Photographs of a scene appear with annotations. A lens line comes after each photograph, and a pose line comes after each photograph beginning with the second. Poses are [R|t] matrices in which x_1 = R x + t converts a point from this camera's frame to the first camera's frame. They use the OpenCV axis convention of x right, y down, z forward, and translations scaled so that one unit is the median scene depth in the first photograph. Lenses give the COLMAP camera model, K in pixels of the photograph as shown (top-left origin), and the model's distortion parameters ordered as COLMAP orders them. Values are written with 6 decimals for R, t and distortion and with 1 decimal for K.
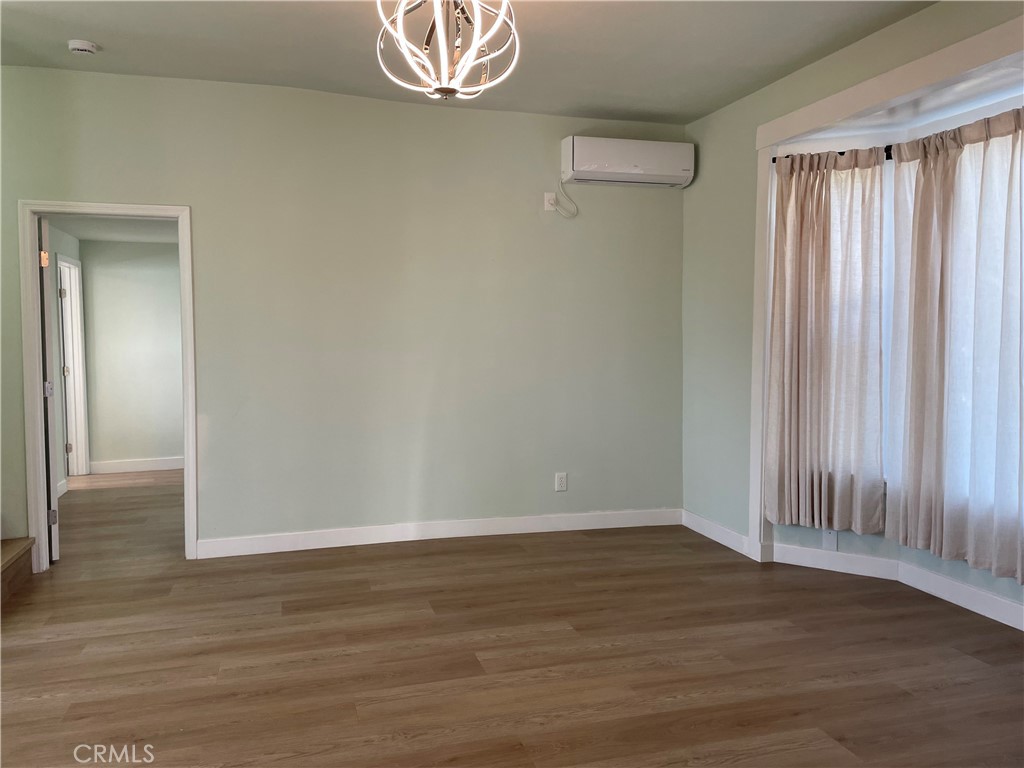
lens RADIAL K [[761.4, 0, 507.0], [0, 761.4, 372.5], [0, 0, 1]] dist [0.088552, -0.109853]
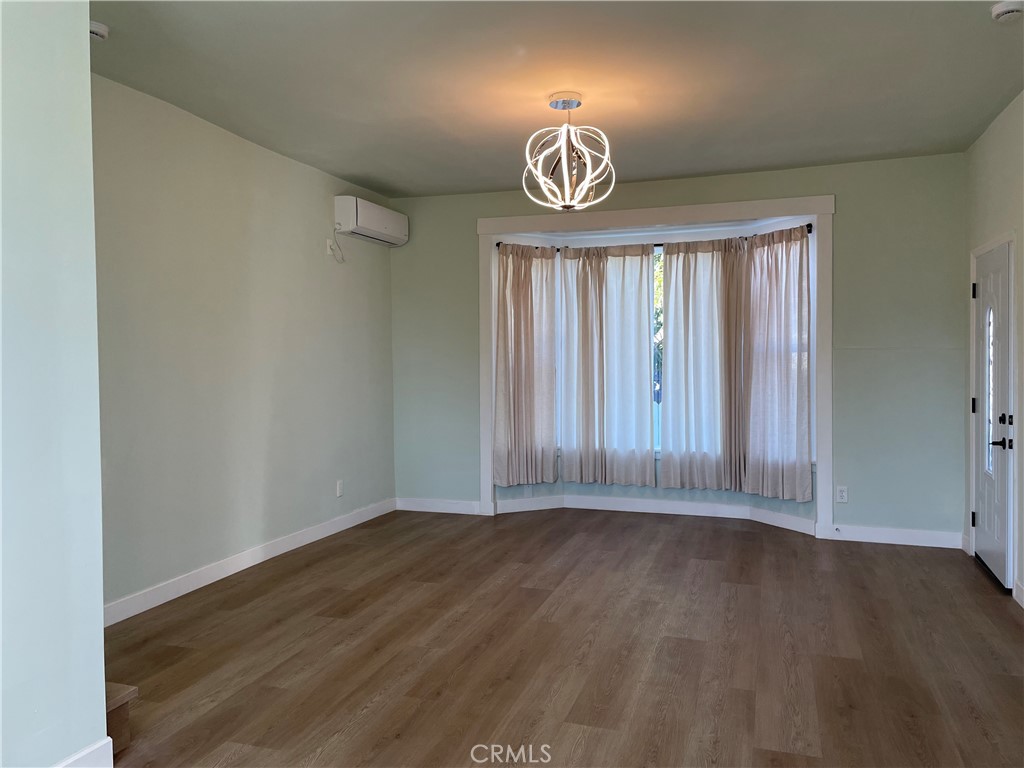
lens RADIAL K [[761.4, 0, 507.0], [0, 761.4, 372.5], [0, 0, 1]] dist [0.088552, -0.109853]
pose [[0.578776, -0.021901, 0.815192, -1.038083], [0.046727, 0.998888, -0.006340, -0.019042], [-0.814147, 0.041761, 0.579156, 0.160356]]
